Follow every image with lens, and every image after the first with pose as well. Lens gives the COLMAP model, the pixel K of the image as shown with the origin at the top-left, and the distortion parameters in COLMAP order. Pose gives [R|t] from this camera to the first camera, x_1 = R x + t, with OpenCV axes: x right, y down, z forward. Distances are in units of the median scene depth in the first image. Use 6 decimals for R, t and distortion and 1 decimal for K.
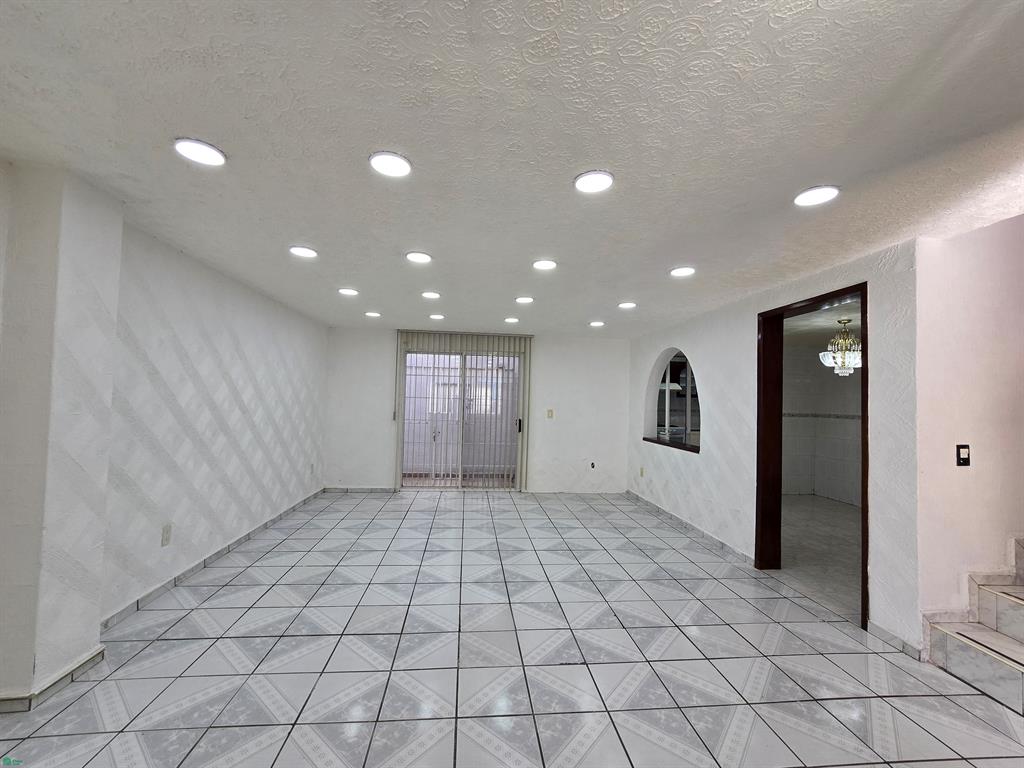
lens RADIAL K [[420.9, 0, 506.9], [0, 420.9, 388.7], [0, 0, 1]] dist [-0.004035, 0.002695]
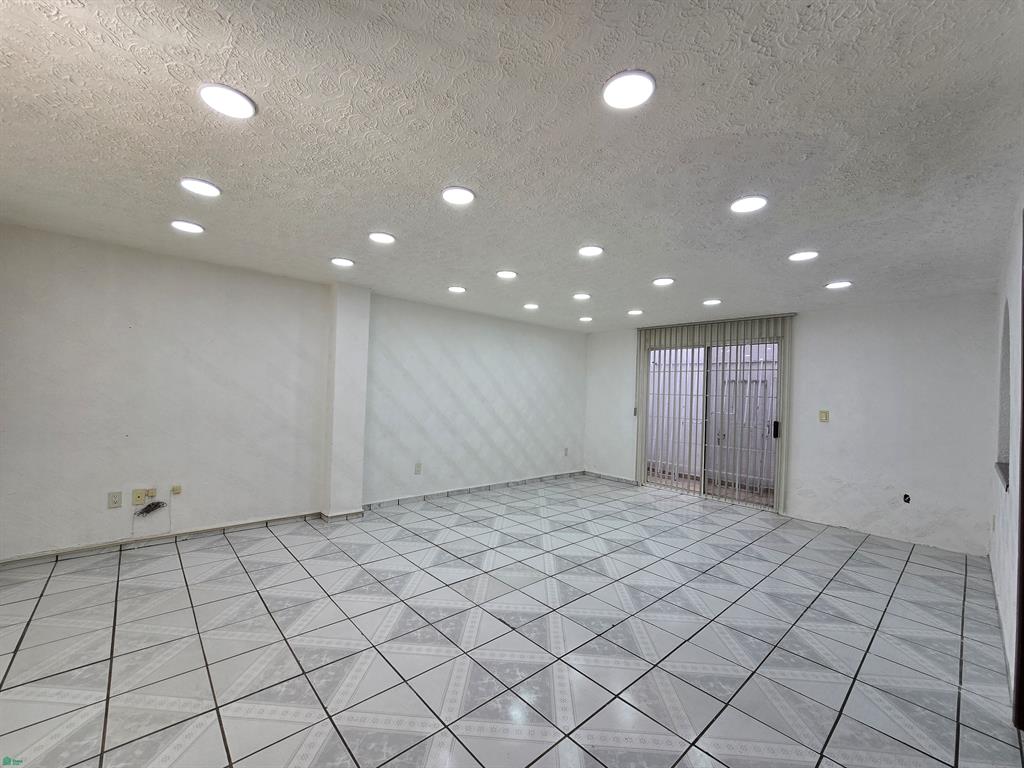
lens RADIAL K [[420.9, 0, 508.0], [0, 420.9, 382.0], [0, 0, 1]] dist [-0.004035, 0.002695]
pose [[0.595988, -0.023228, -0.802657, 0.476119], [0.002861, 0.999637, -0.026804, 0.022920], [0.802988, 0.013678, 0.595838, 0.151443]]
